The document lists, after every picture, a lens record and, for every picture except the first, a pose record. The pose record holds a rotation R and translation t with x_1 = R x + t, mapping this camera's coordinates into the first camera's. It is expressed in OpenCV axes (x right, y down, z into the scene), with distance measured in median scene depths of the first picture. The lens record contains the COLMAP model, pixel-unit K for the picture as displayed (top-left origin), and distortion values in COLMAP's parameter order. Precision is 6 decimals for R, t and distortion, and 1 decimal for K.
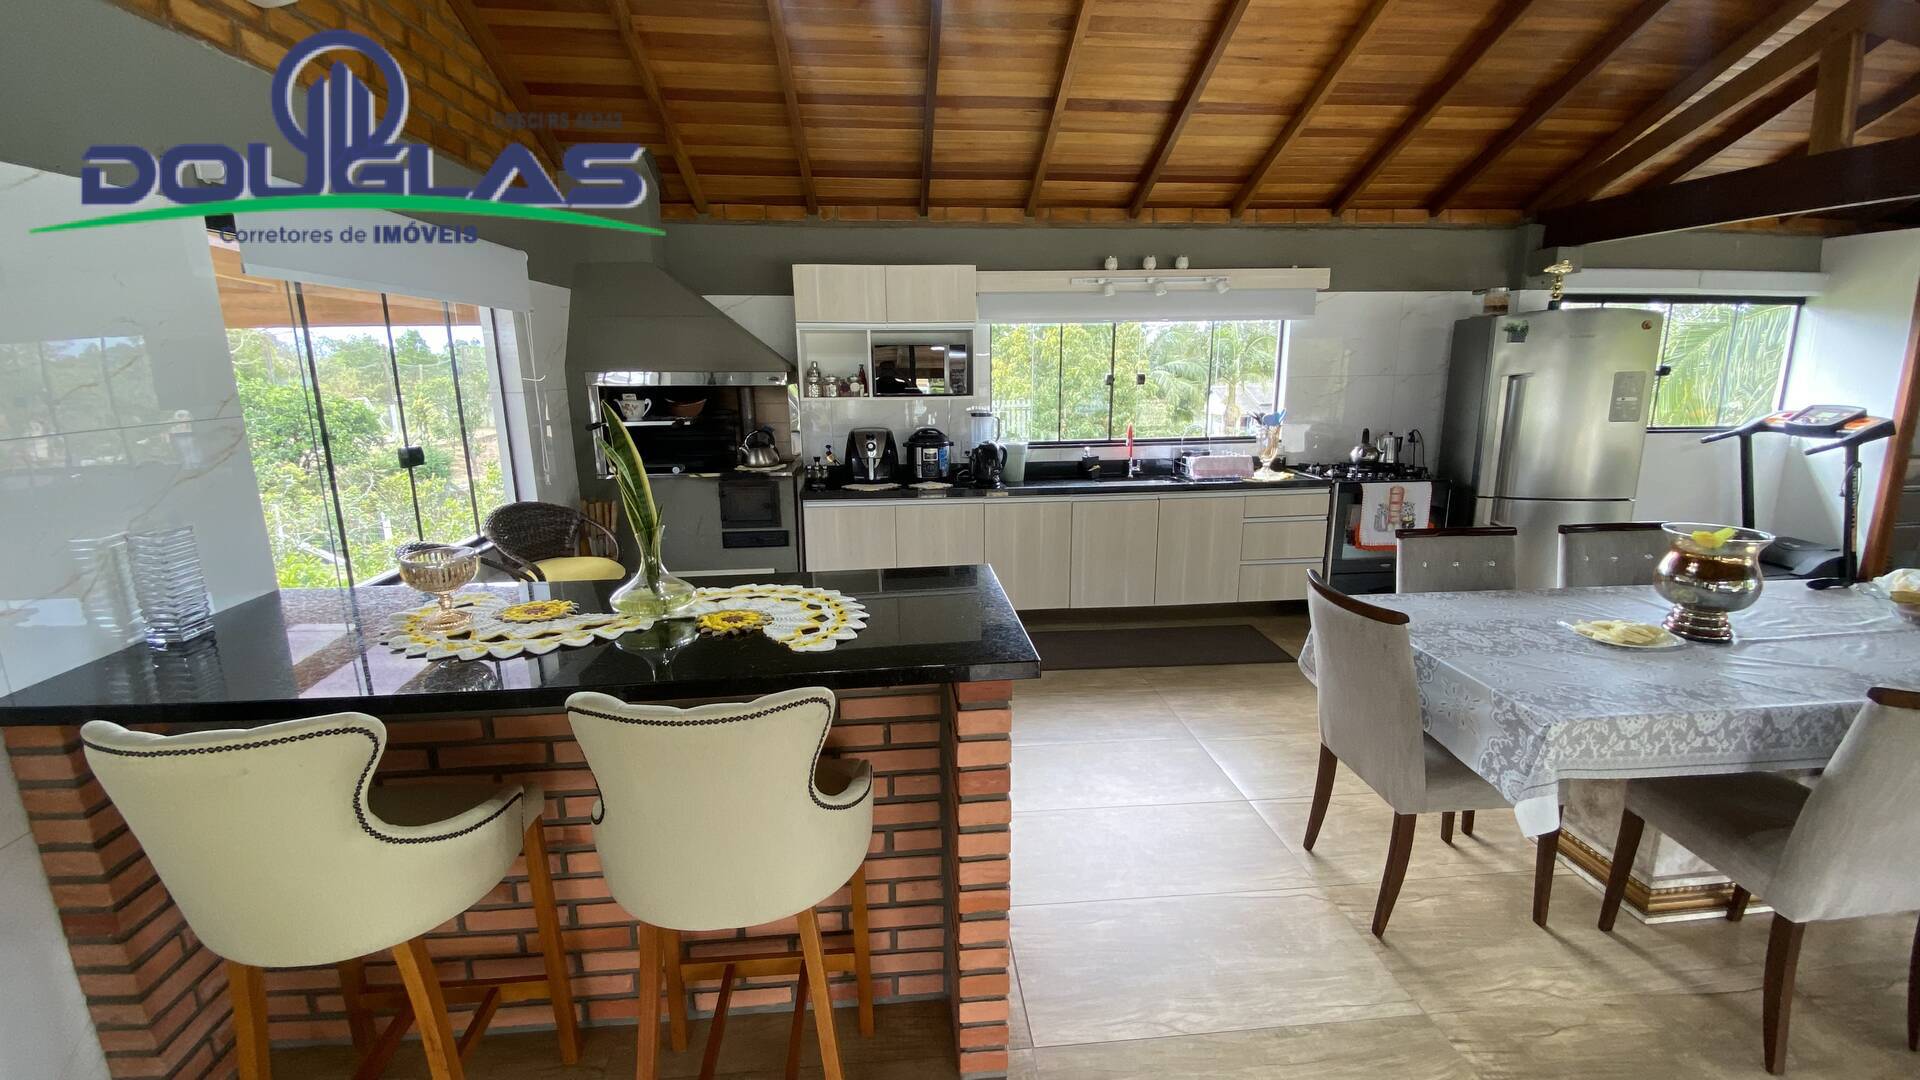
lens RADIAL K [[787.8, 0, 952.7], [0, 787.8, 536.6], [0, 0, 1]] dist [0.012368, -0.017942]
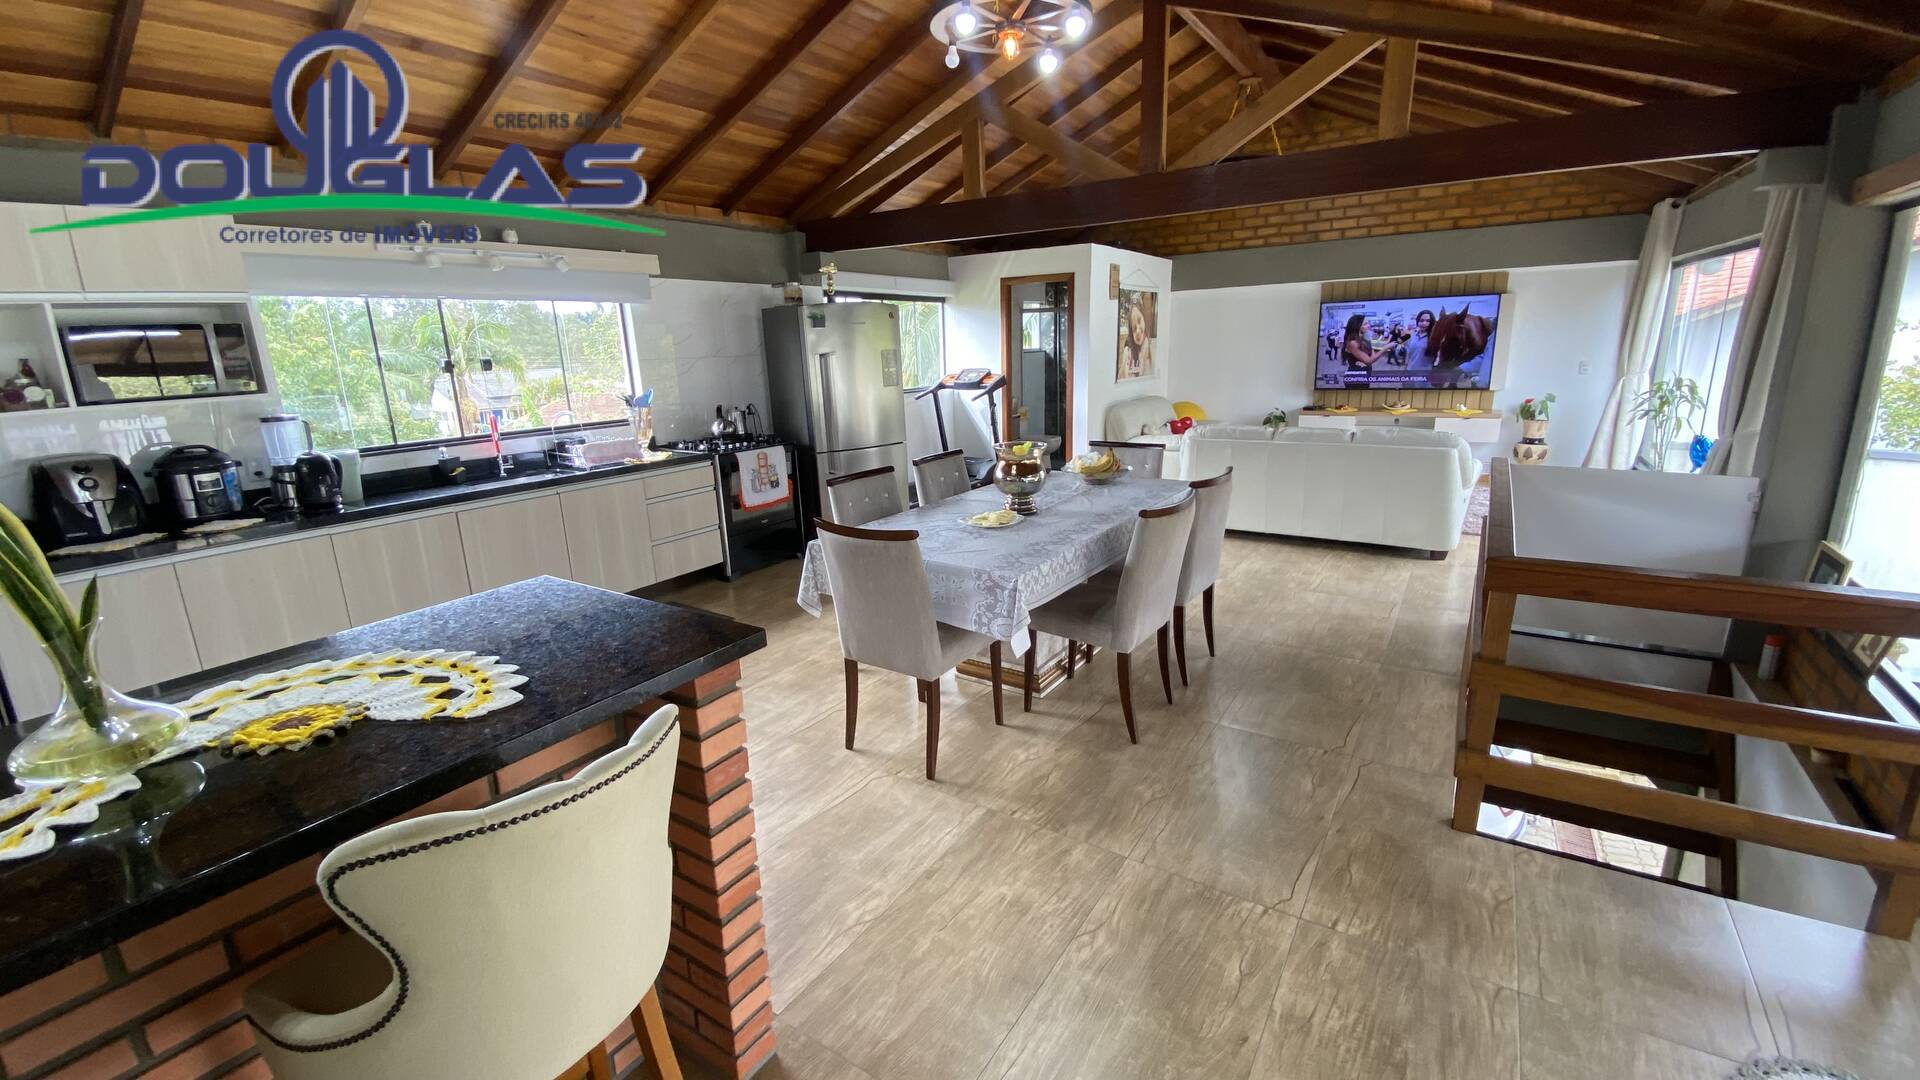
lens RADIAL K [[787.8, 0, 959.1], [0, 787.8, 540.7], [0, 0, 1]] dist [0.012368, -0.017942]
pose [[0.612585, -0.200875, 0.764453, -0.192146], [0.187785, 0.976462, 0.106106, -0.005073], [-0.767774, 0.078554, 0.635887, 0.060812]]
